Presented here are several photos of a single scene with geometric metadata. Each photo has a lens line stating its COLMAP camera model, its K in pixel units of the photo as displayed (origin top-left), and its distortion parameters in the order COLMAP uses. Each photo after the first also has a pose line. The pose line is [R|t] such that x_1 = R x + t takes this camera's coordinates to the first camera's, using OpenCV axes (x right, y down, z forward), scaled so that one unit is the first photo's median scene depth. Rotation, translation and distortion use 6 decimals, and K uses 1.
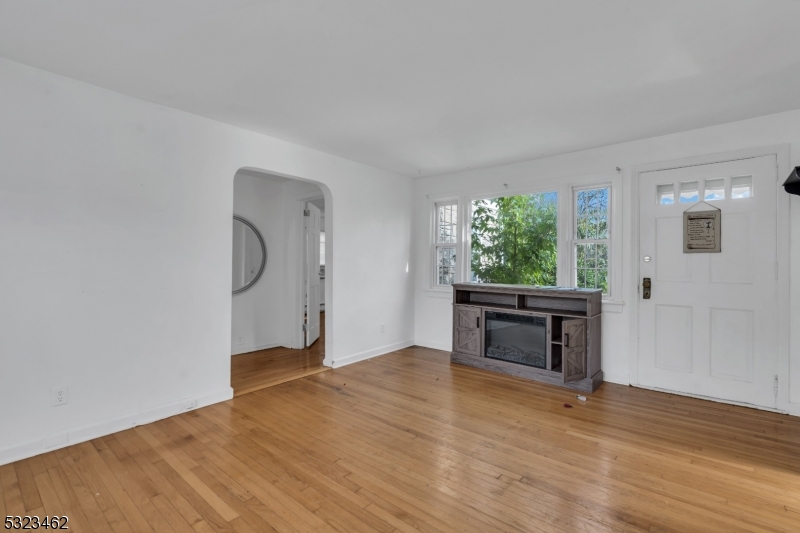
lens RADIAL K [[365.1, 0, 401.5], [0, 365.1, 264.8], [0, 0, 1]] dist [-0.002574, -0.000065]
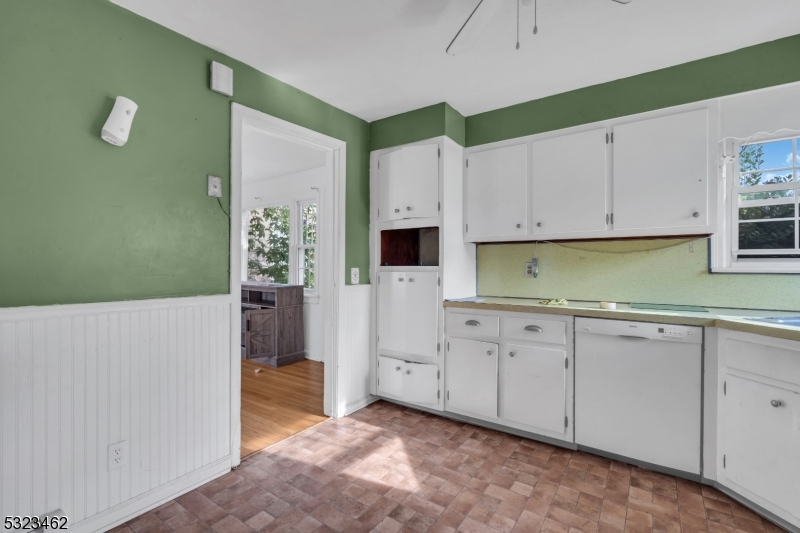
lens RADIAL K [[365.1, 0, 401.5], [0, 365.1, 264.8], [0, 0, 1]] dist [-0.002574, -0.000065]
pose [[0.996345, -0.005212, 0.085255, 0.802035], [0.005359, 0.999985, -0.001497, 0.002126], [-0.085246, 0.001948, 0.996358, -0.276337]]
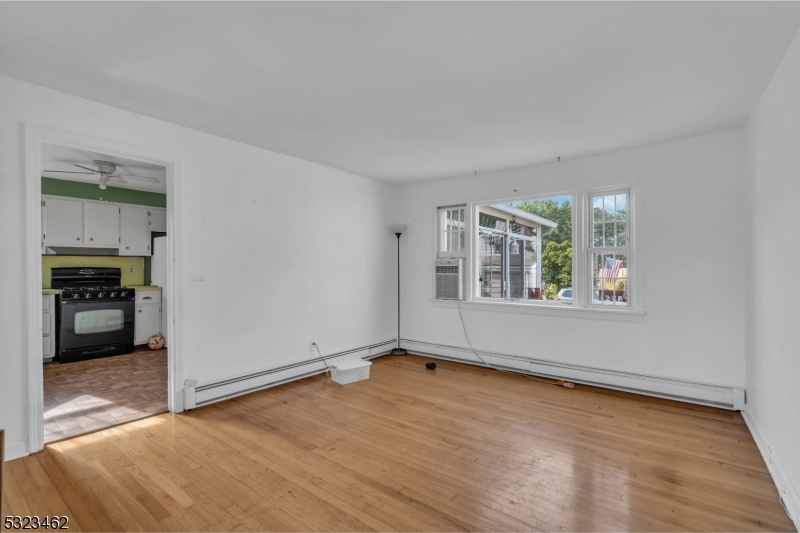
lens RADIAL K [[365.9, 0, 399.2], [0, 365.9, 268.5], [0, 0, 1]] dist [-0.001496, 0.000503]
pose [[-0.999456, -0.005301, -0.032558, 0.050461], [-0.005484, 0.999970, 0.005530, -0.010825], [0.032528, 0.005706, -0.999455, 1.269947]]
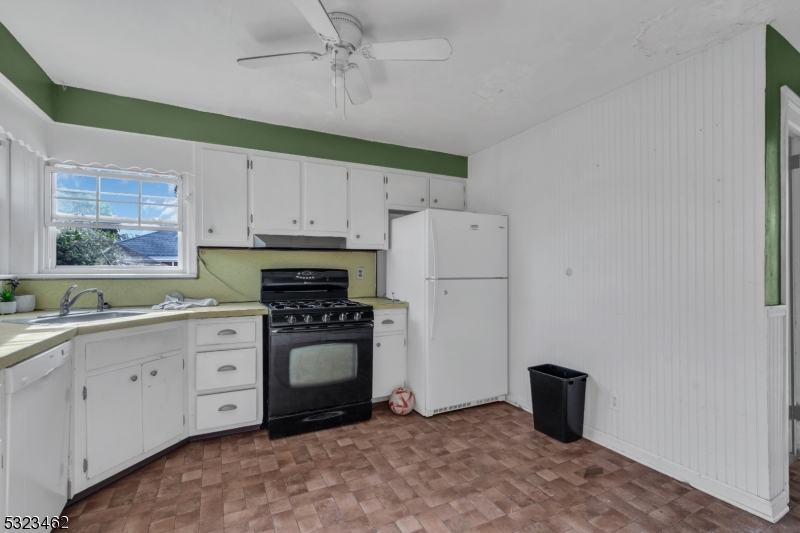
lens RADIAL K [[365.9, 0, 399.2], [0, 365.9, 268.5], [0, 0, 1]] dist [-0.001496, 0.000503]
pose [[-0.917261, -0.004012, 0.398266, 0.677625], [-0.003080, 0.999991, 0.002980, -0.003754], [-0.398275, 0.001507, -0.917265, 0.505950]]
